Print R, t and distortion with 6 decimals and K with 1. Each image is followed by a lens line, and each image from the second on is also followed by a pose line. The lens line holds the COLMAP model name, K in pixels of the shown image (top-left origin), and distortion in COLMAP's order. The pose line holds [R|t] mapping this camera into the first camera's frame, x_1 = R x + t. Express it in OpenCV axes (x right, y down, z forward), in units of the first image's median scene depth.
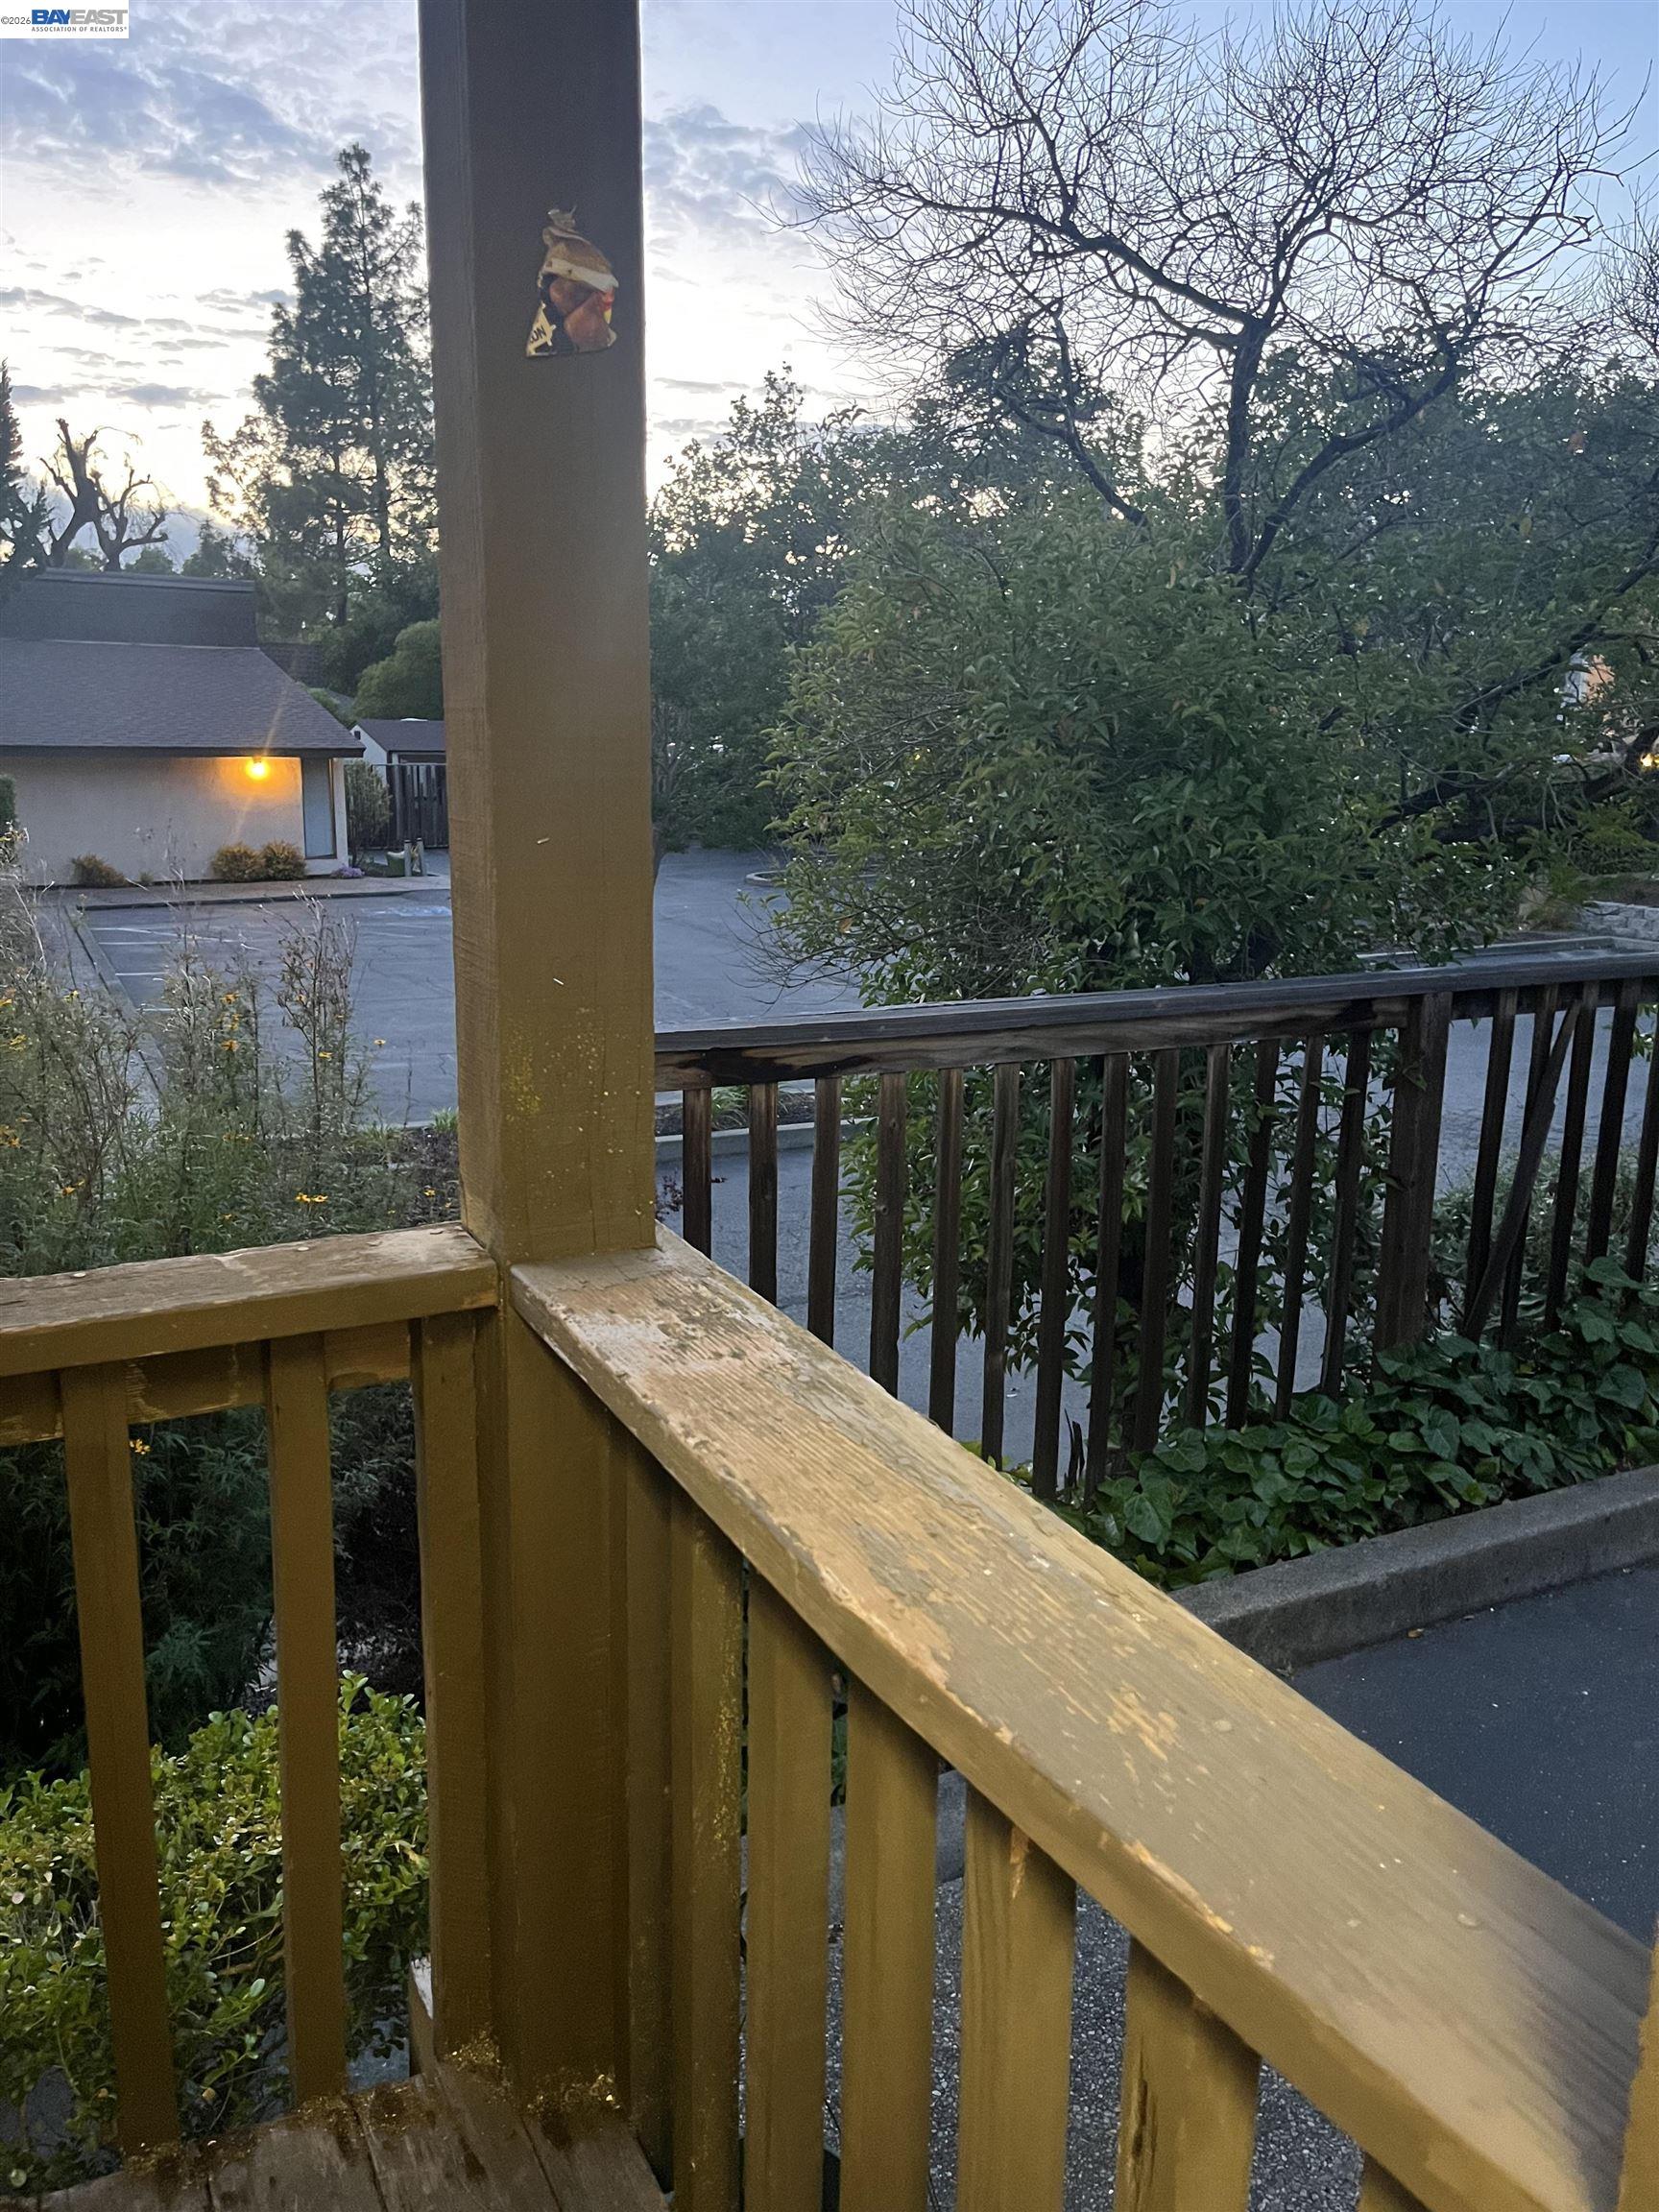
lens RADIAL K [[1686.7, 0, 836.4], [0, 1686.7, 1110.6], [0, 0, 1]] dist [0.088844, -0.139218]
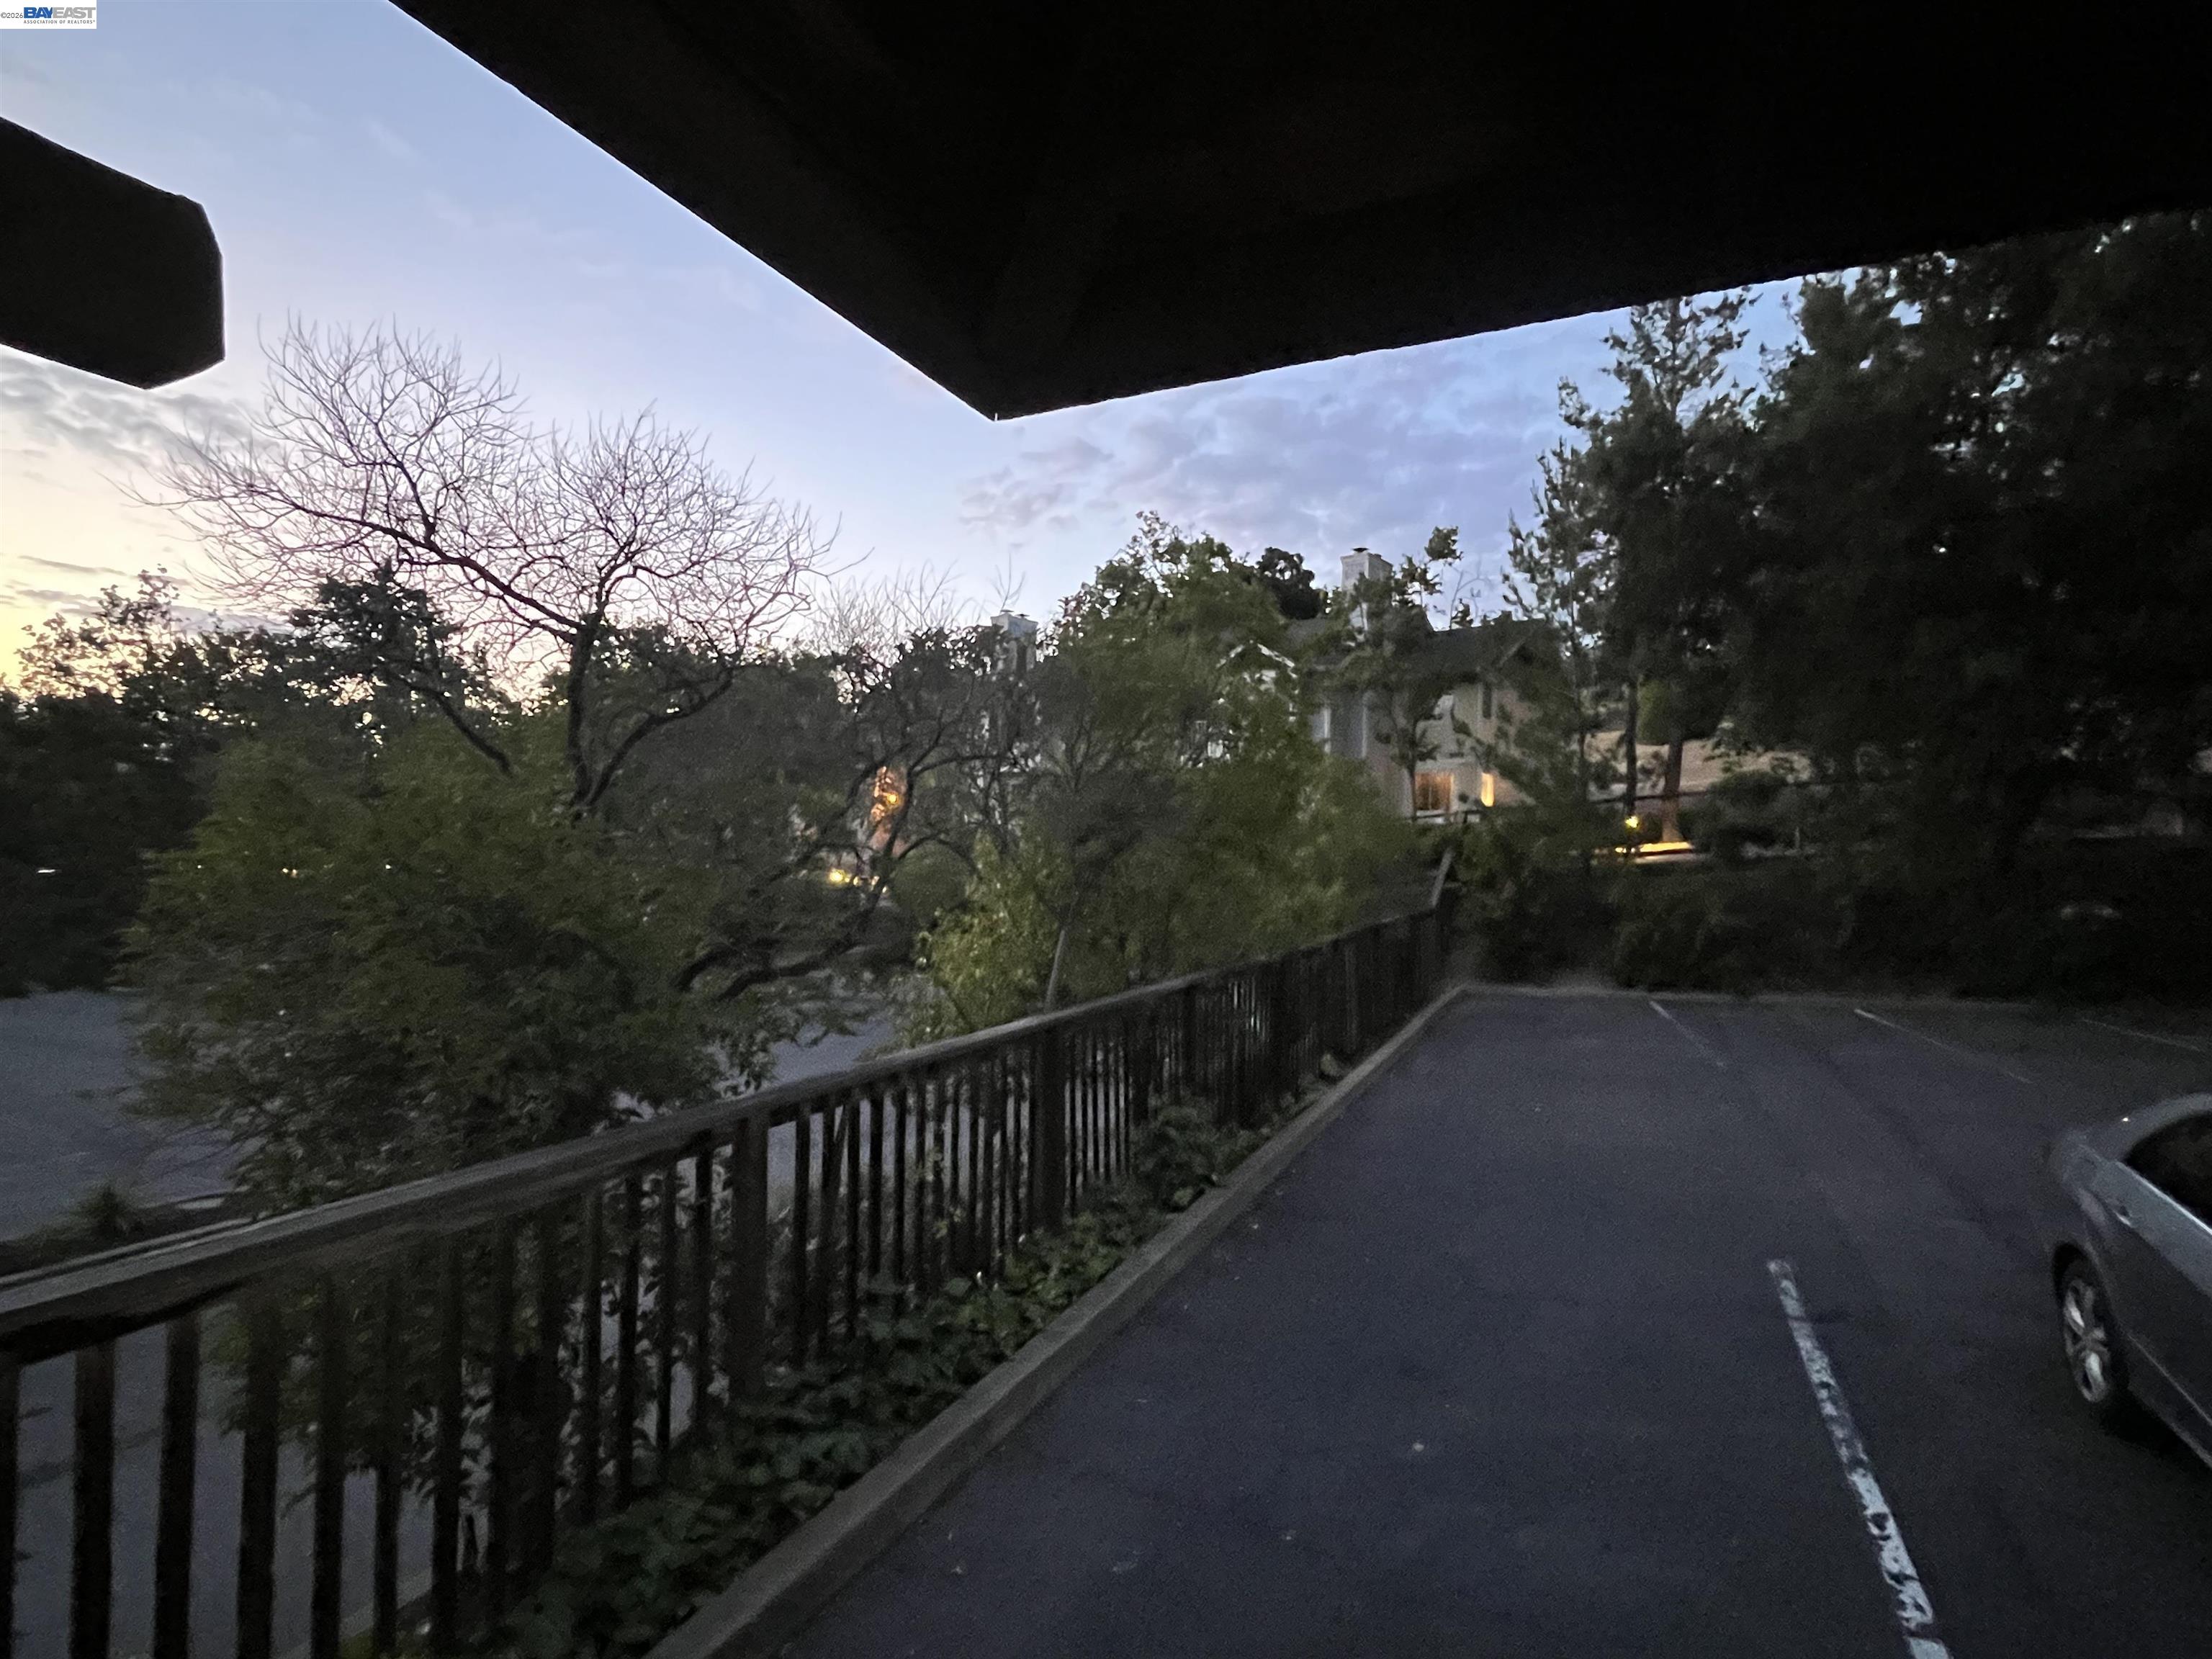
lens RADIAL K [[1121.7, 0, 1093.0], [0, 1121.7, 840.0], [0, 0, 1]] dist [0.002535, -0.000469]
pose [[0.787485, 0.003762, 0.616322, 0.005465], [0.131752, 0.975839, -0.174298, -0.077419], [-0.602086, 0.218459, 0.767963, 0.079181]]
